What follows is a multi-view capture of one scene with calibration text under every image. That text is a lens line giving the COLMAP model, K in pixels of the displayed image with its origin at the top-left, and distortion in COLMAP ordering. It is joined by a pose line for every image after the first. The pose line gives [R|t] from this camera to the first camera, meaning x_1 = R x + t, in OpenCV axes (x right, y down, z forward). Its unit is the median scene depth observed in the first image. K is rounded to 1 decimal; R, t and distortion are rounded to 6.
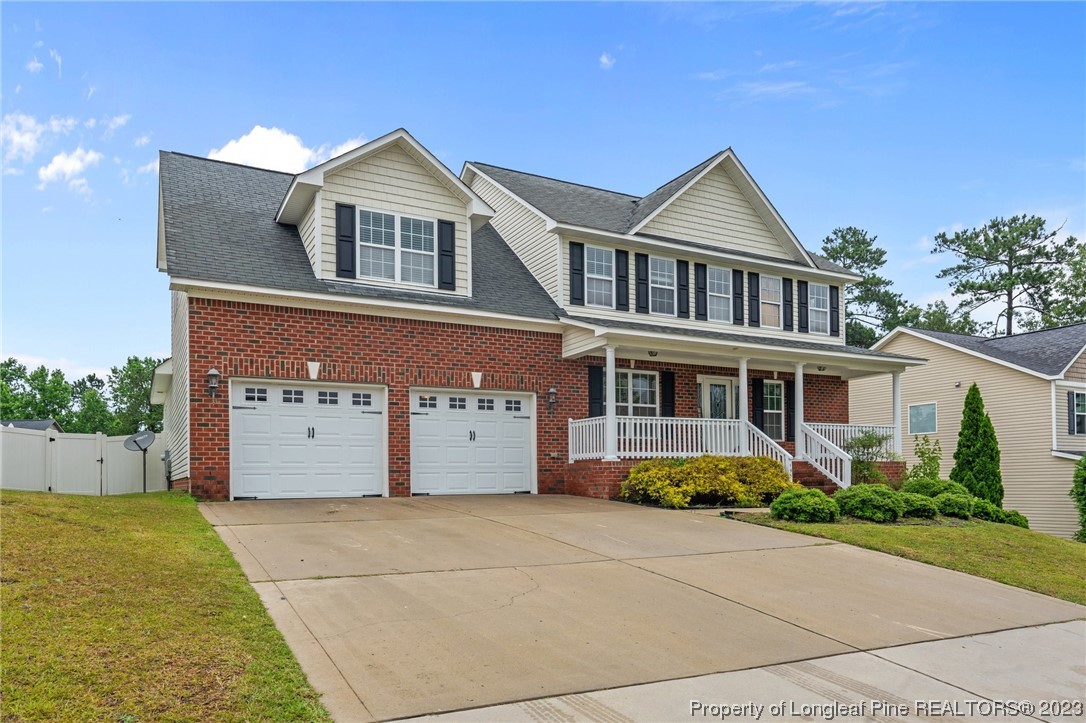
lens RADIAL K [[774.8, 0, 543.7], [0, 774.8, 362.6], [0, 0, 1]] dist [-0.004165, 0.003677]
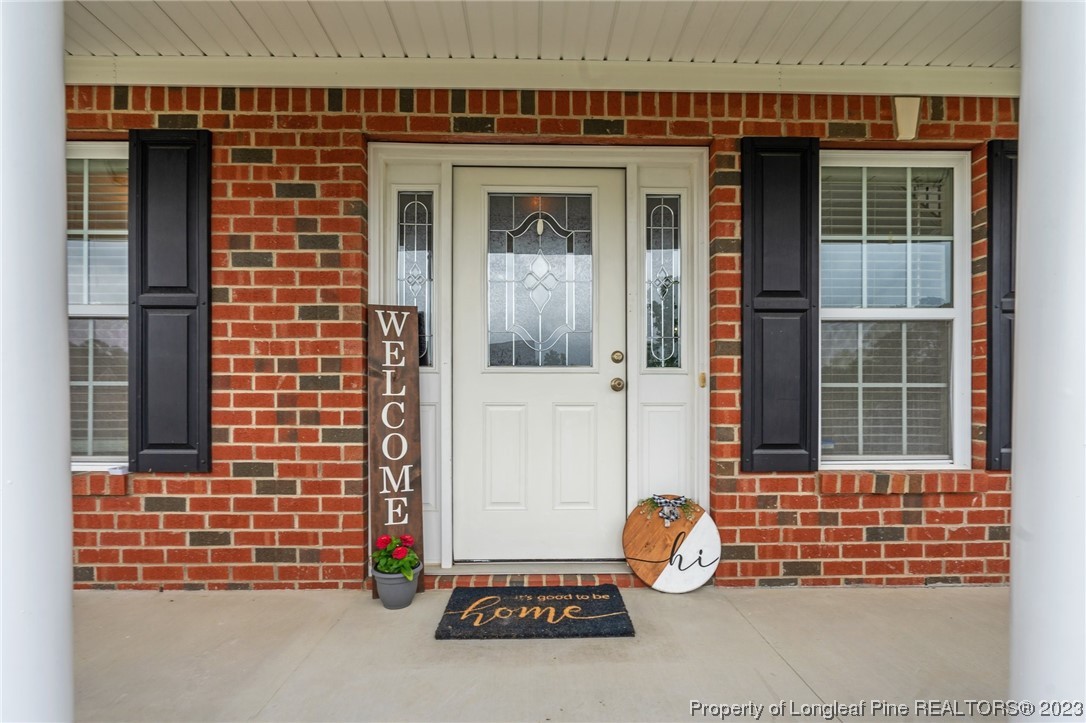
lens RADIAL K [[490.3, 0, 548.3], [0, 490.3, 358.5], [0, 0, 1]] dist [-0.007383, 0.000516]
pose [[0.892362, -0.035667, -0.449908, 0.326175], [0.066531, 0.996377, 0.052970, 0.074527], [0.446389, -0.077201, 0.891503, 1.017510]]
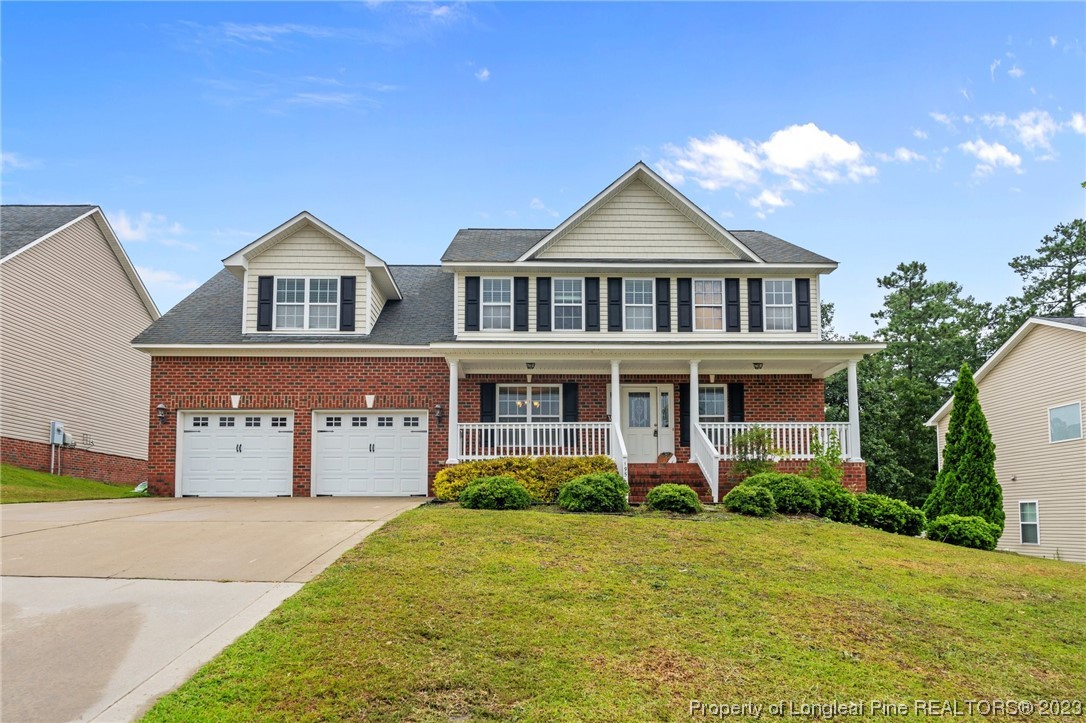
lens RADIAL K [[574.3, 0, 537.8], [0, 574.3, 379.5], [0, 0, 1]] dist [-0.008537, -0.000815]
pose [[0.876953, -0.077744, -0.474245, 0.537783], [0.065206, 0.996951, -0.042855, 0.040790], [0.476131, 0.006658, 0.879349, 0.311995]]
